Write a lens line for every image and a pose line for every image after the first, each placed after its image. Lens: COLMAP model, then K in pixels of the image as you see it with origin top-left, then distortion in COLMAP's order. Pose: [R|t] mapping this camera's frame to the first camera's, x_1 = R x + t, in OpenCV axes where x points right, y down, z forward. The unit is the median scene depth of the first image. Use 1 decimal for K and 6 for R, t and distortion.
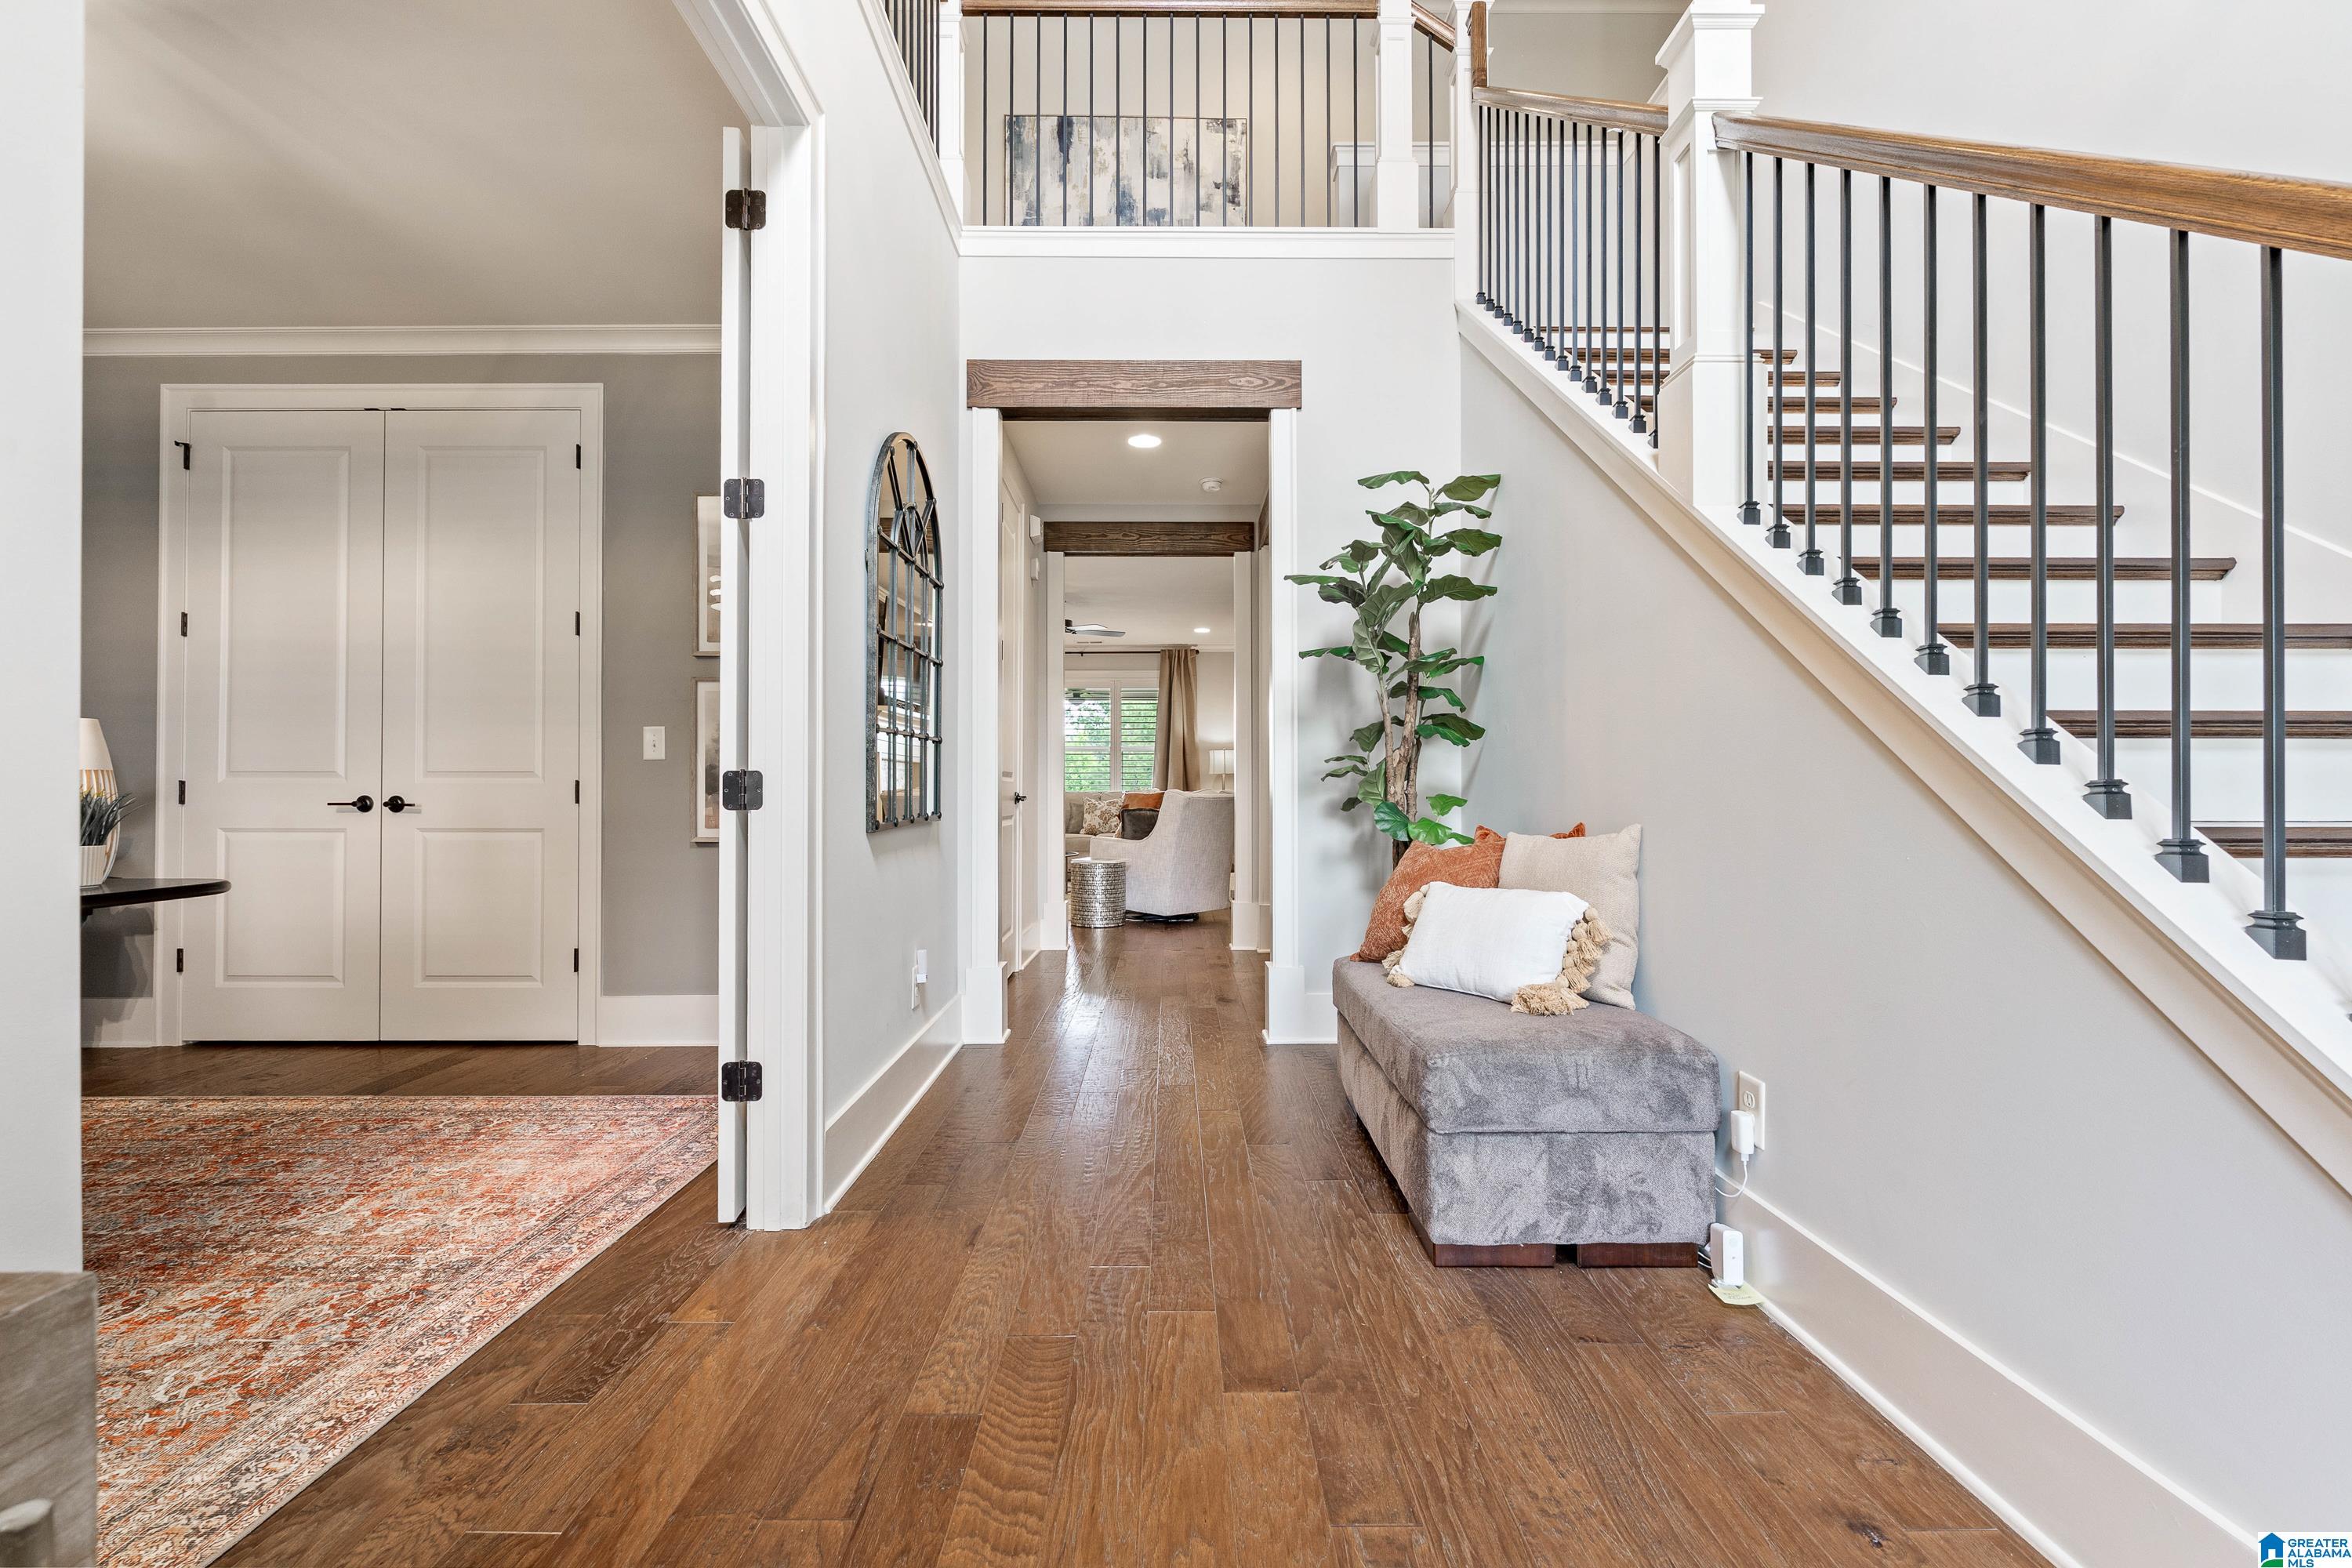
lens RADIAL K [[1034.9, 0, 1176.0], [0, 1034.9, 784.0], [0, 0, 1]] dist [-0.005036, 0.000734]
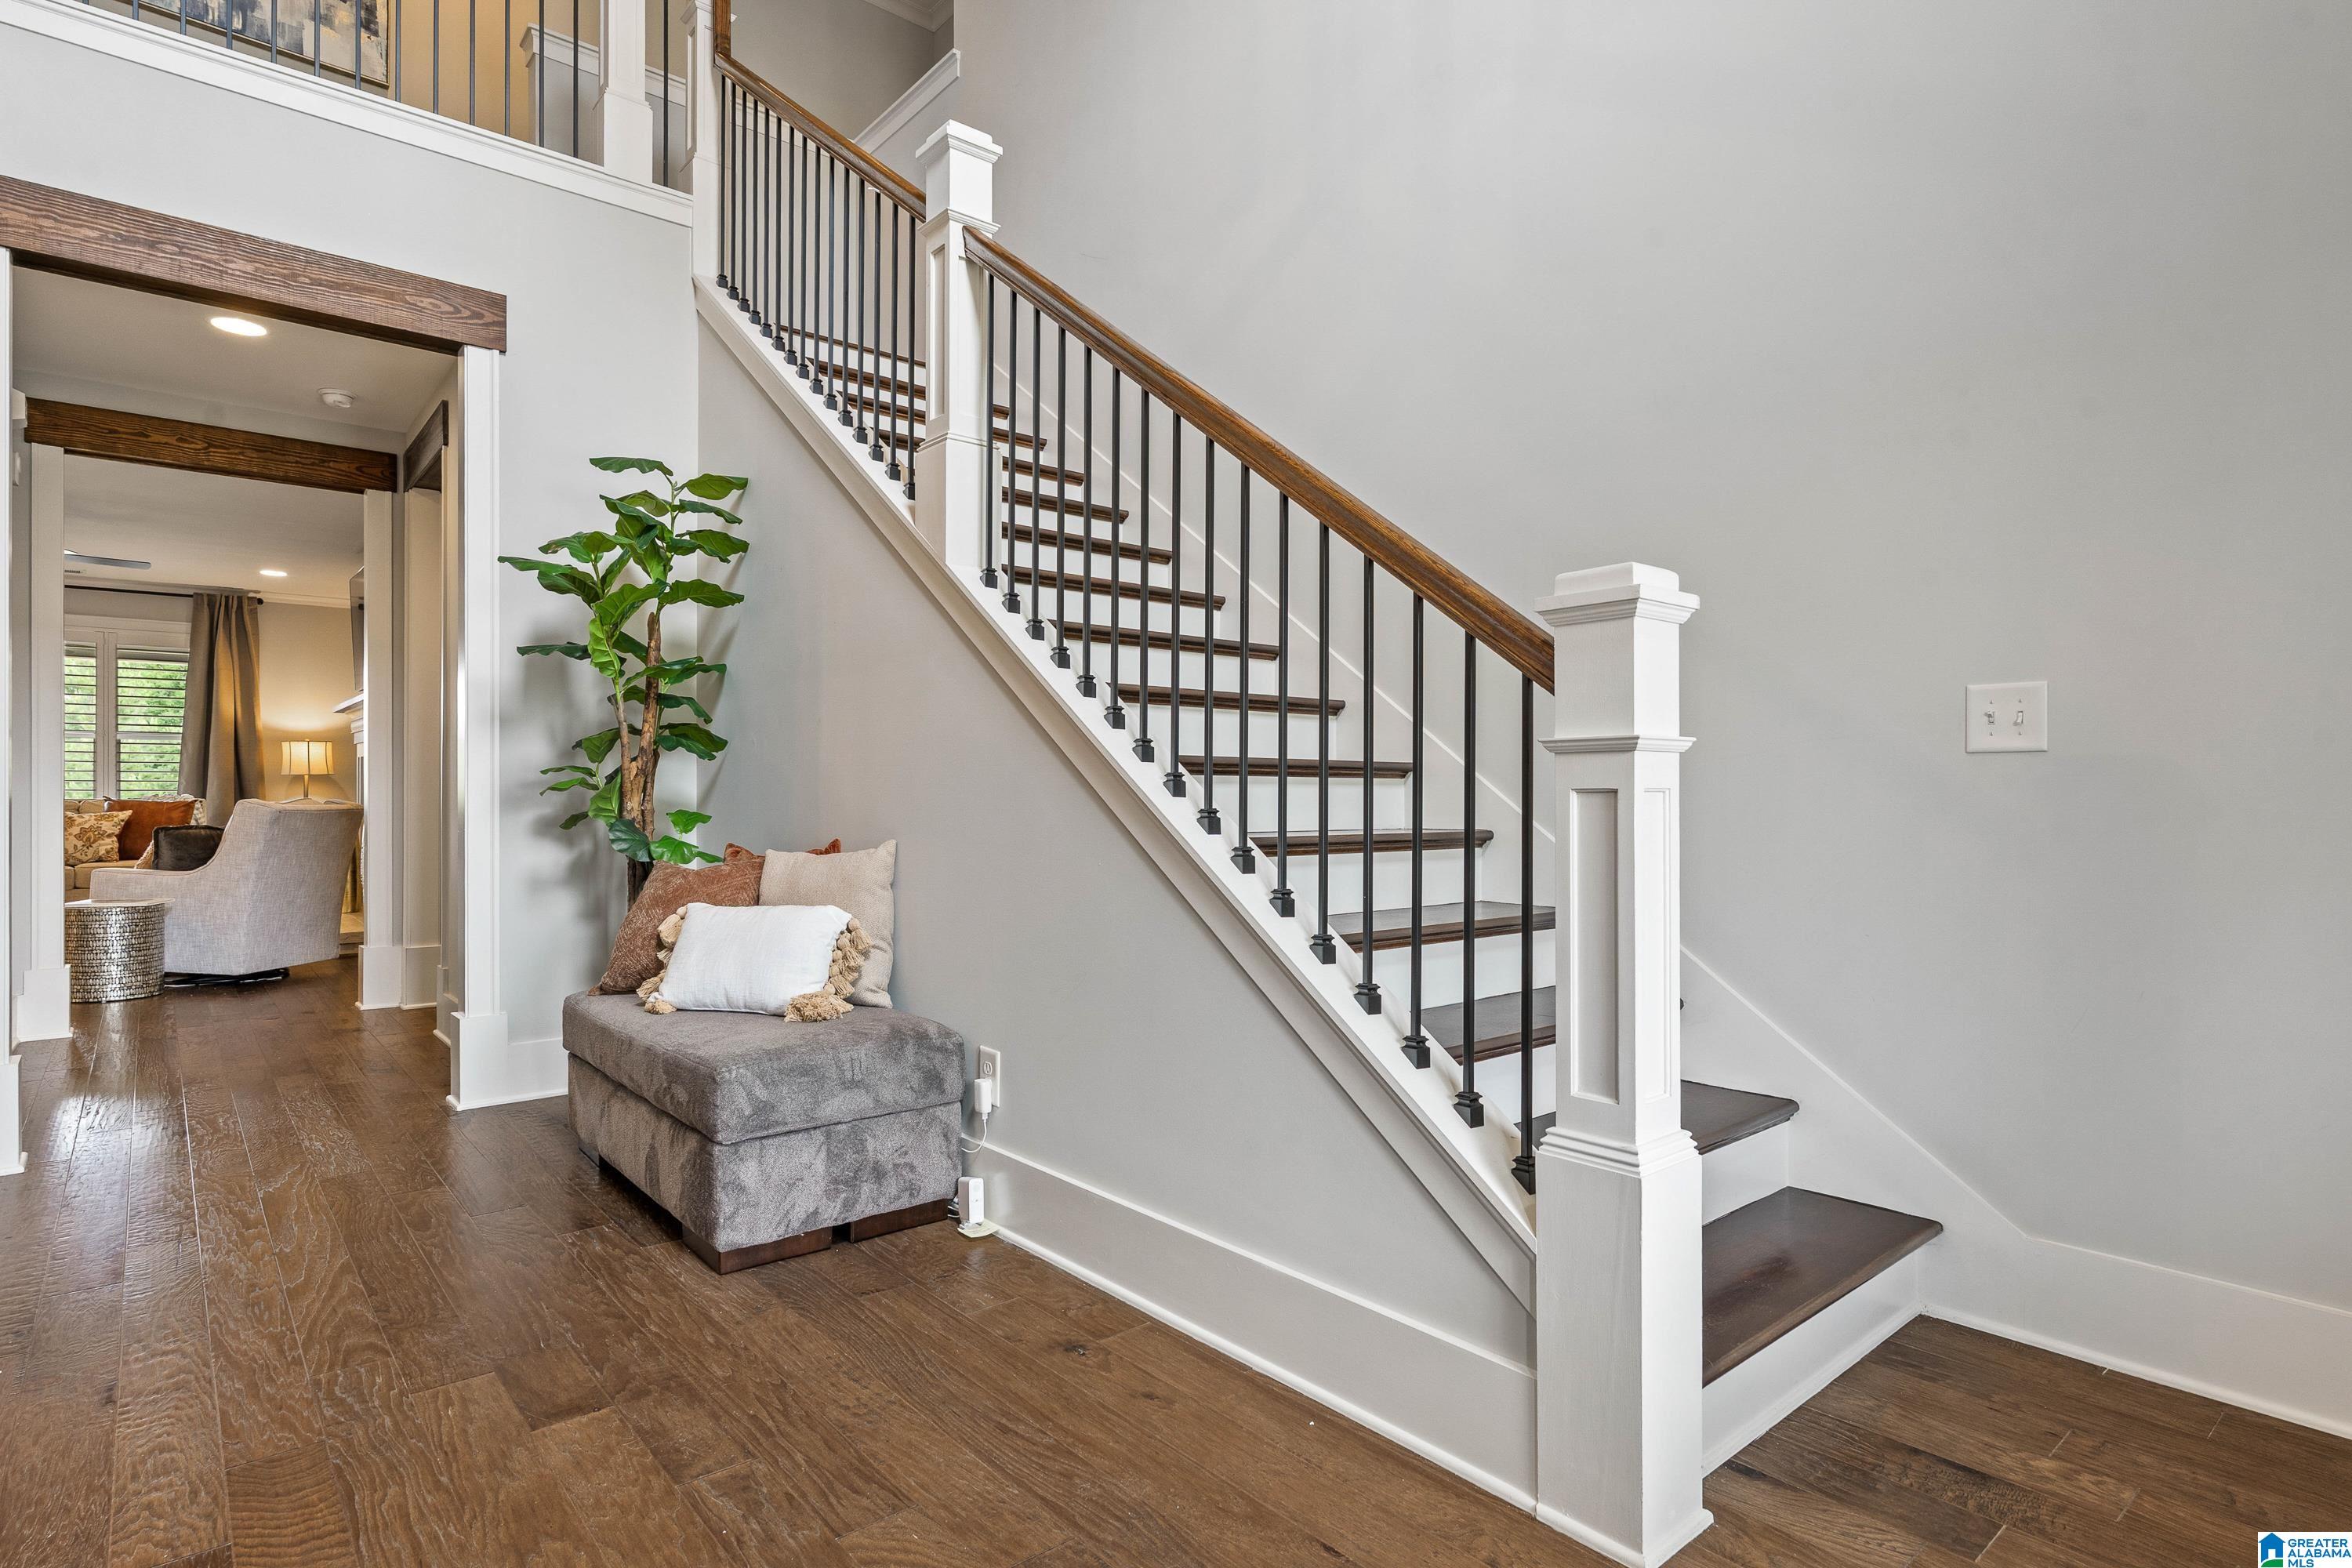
lens RADIAL K [[1218.6, 0, 1176.0], [0, 1218.6, 784.0], [0, 0, 1]] dist [-0.000397, -0.000393]
pose [[0.767259, 0.008078, 0.641286, -0.137064], [-0.006822, 0.999967, -0.004435, -0.015138], [-0.641301, -0.000972, 0.767289, -0.166215]]
